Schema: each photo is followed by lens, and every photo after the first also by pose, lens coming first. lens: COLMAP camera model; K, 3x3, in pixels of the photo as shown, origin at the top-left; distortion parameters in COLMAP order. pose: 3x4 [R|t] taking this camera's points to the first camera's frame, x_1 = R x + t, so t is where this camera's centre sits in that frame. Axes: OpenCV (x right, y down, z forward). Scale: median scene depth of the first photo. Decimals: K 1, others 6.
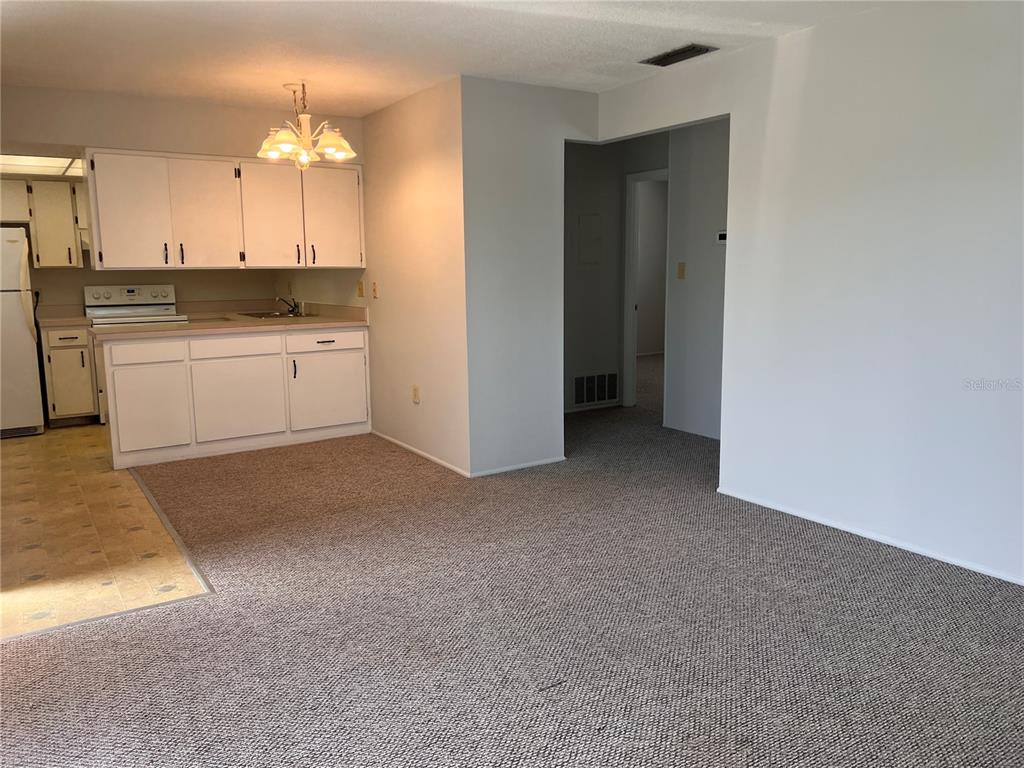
lens RADIAL K [[776.4, 0, 512.0], [0, 776.4, 384.0], [0, 0, 1]] dist [0.042167, -0.058538]
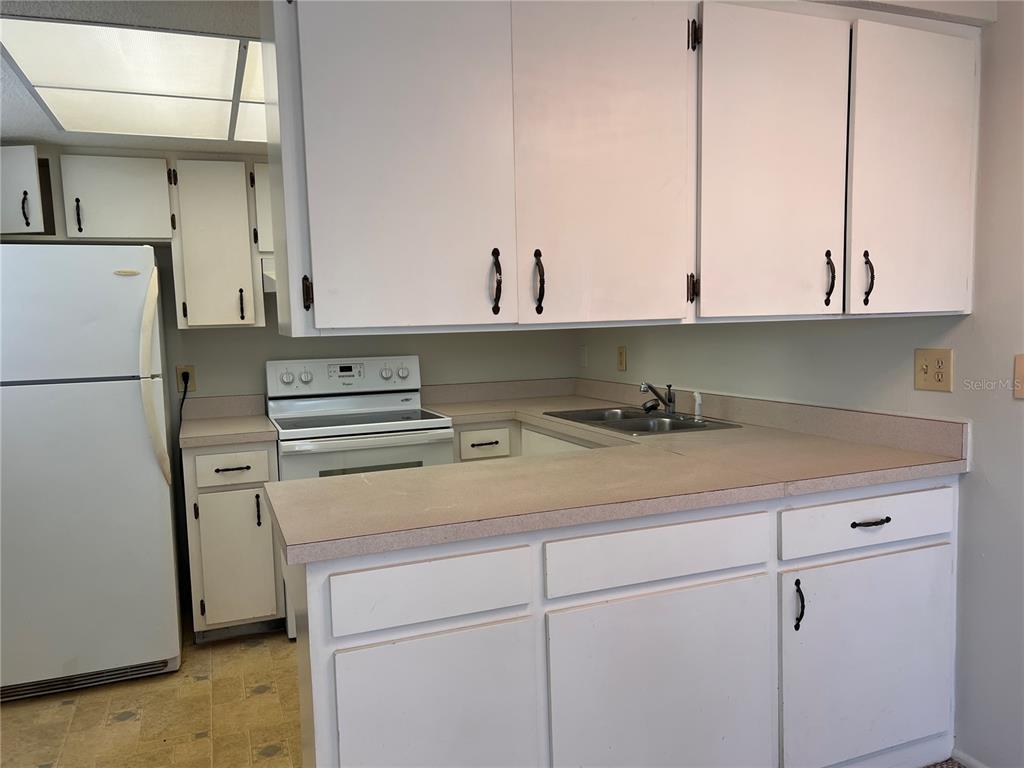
lens RADIAL K [[786.7, 0, 527.3], [0, 786.7, 397.4], [0, 0, 1]] dist [0.001134, -0.008467]
pose [[0.982546, 0.001775, -0.186009, -0.289899], [-0.010791, 0.998814, -0.047468, -0.081826], [0.185705, 0.048647, 0.981401, 0.540525]]
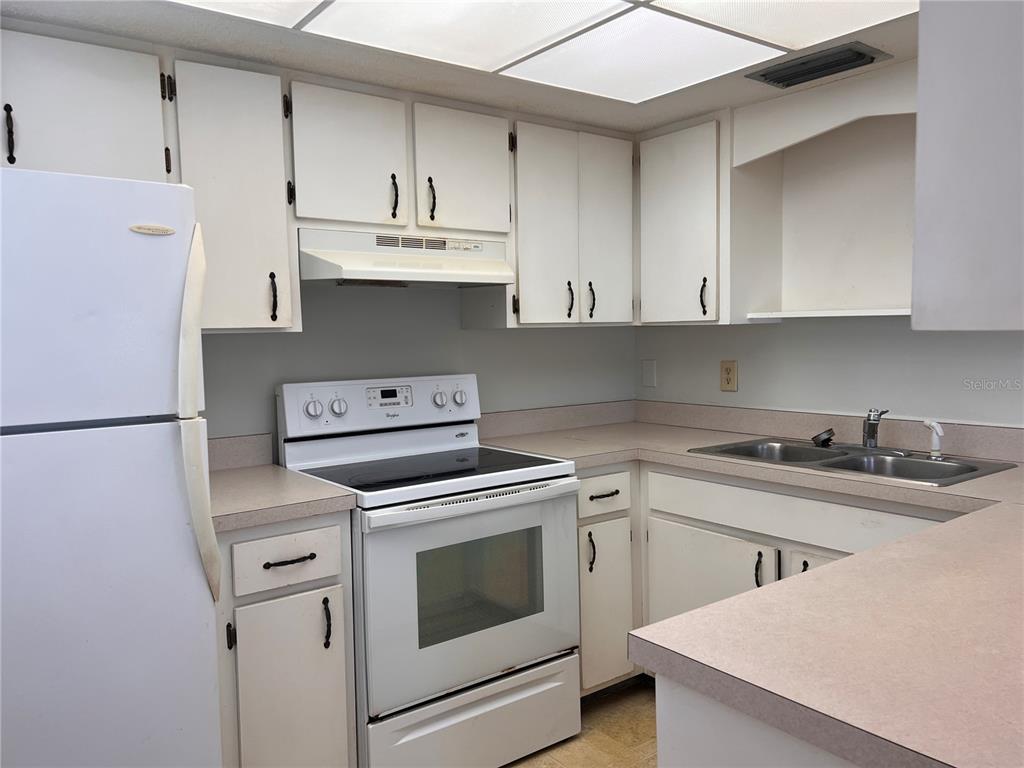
lens RADIAL K [[776.4, 0, 512.0], [0, 776.4, 384.0], [0, 0, 1]] dist [0.042167, -0.058538]
pose [[0.997441, -0.013504, 0.070202, -0.499249], [0.019223, 0.996493, -0.081440, -0.100377], [-0.068856, 0.082581, 0.994203, 0.682245]]
